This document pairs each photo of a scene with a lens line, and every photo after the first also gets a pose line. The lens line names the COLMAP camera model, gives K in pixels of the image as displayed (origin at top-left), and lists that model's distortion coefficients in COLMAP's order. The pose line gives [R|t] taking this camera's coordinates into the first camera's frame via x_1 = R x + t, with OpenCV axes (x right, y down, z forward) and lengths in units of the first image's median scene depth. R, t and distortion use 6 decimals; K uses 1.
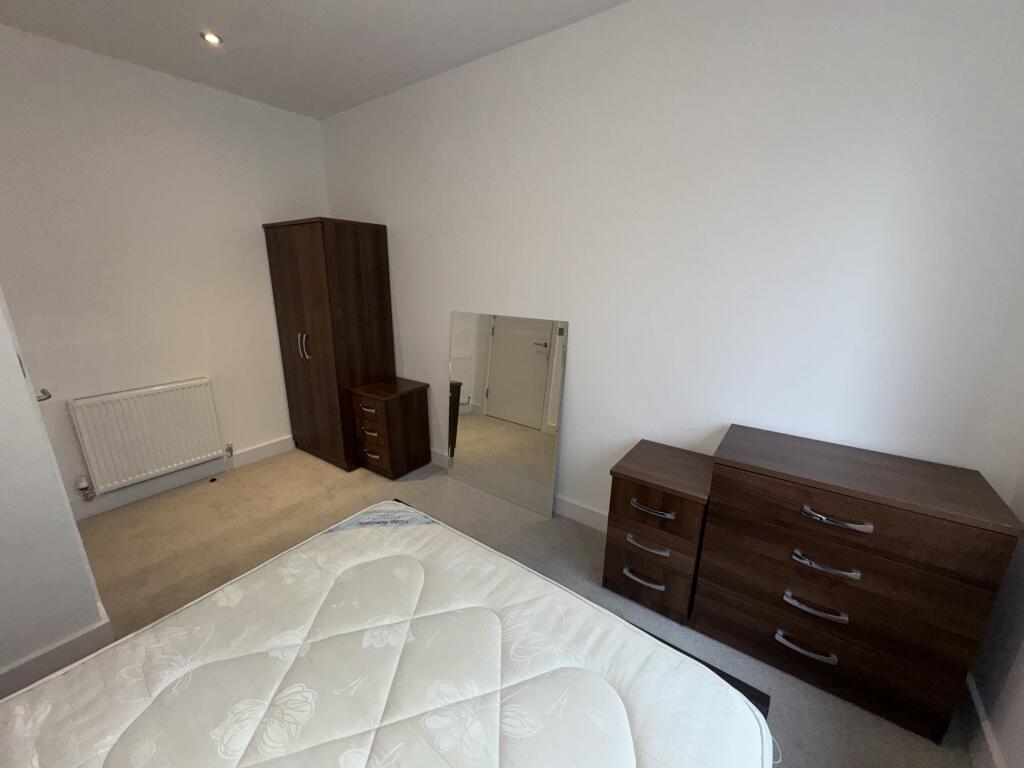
lens RADIAL K [[411.0, 0, 515.8], [0, 411.0, 384.2], [0, 0, 1]] dist [0.000732, 0.000130]
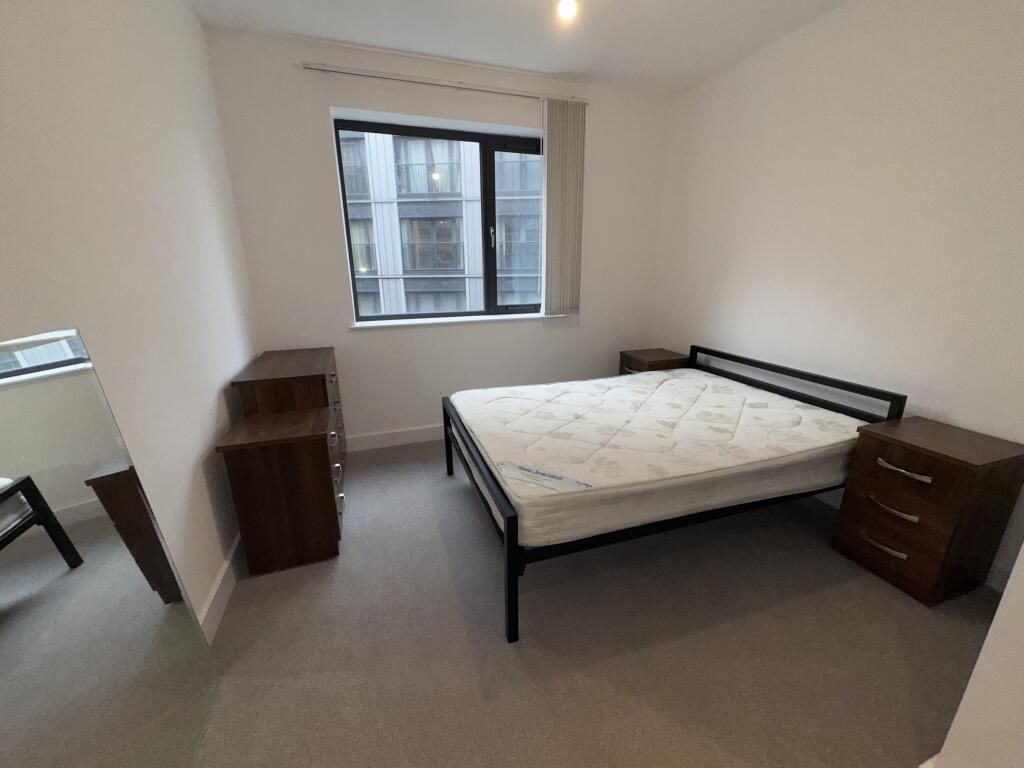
lens RADIAL K [[411.0, 0, 515.8], [0, 411.0, 384.2], [0, 0, 1]] dist [0.000732, 0.000130]
pose [[-0.818683, -0.165862, 0.549771, -0.440506], [0.148410, 0.863741, 0.481587, -0.200922], [-0.554737, 0.475859, -0.682514, 0.886082]]
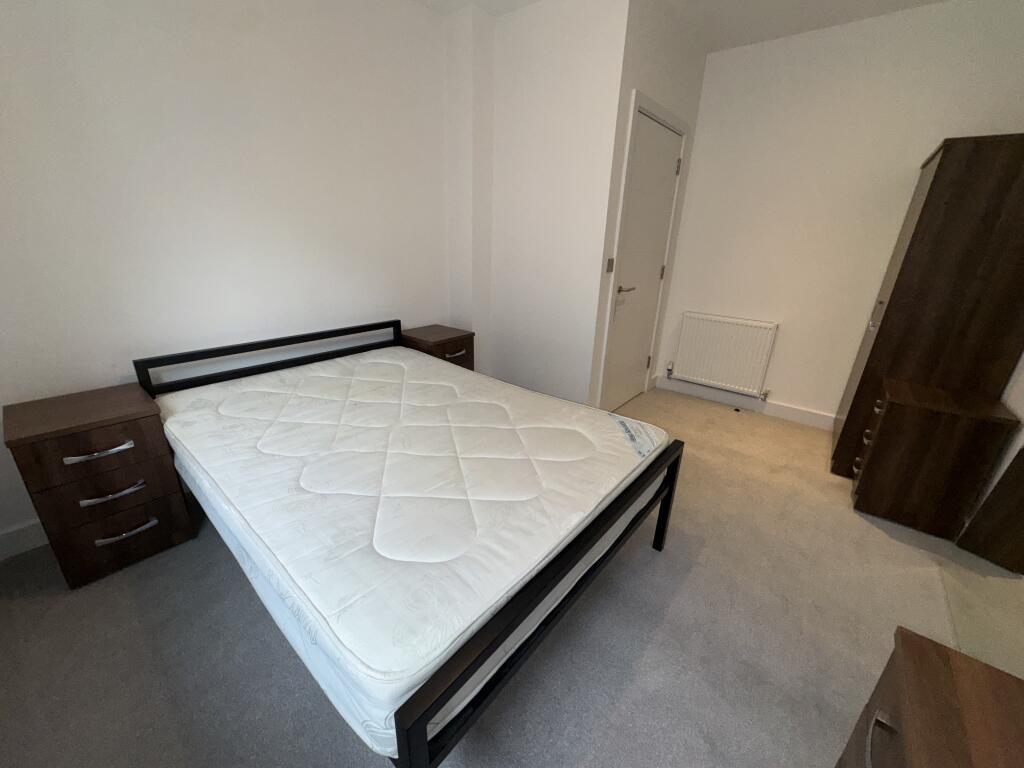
lens RADIAL K [[411.0, 0, 515.8], [0, 411.0, 384.2], [0, 0, 1]] dist [0.000732, 0.000130]
pose [[-0.058234, 0.327844, -0.942935, 0.380204], [-0.298869, 0.895492, 0.329806, -0.029494], [0.952516, 0.301020, 0.045834, 0.336145]]
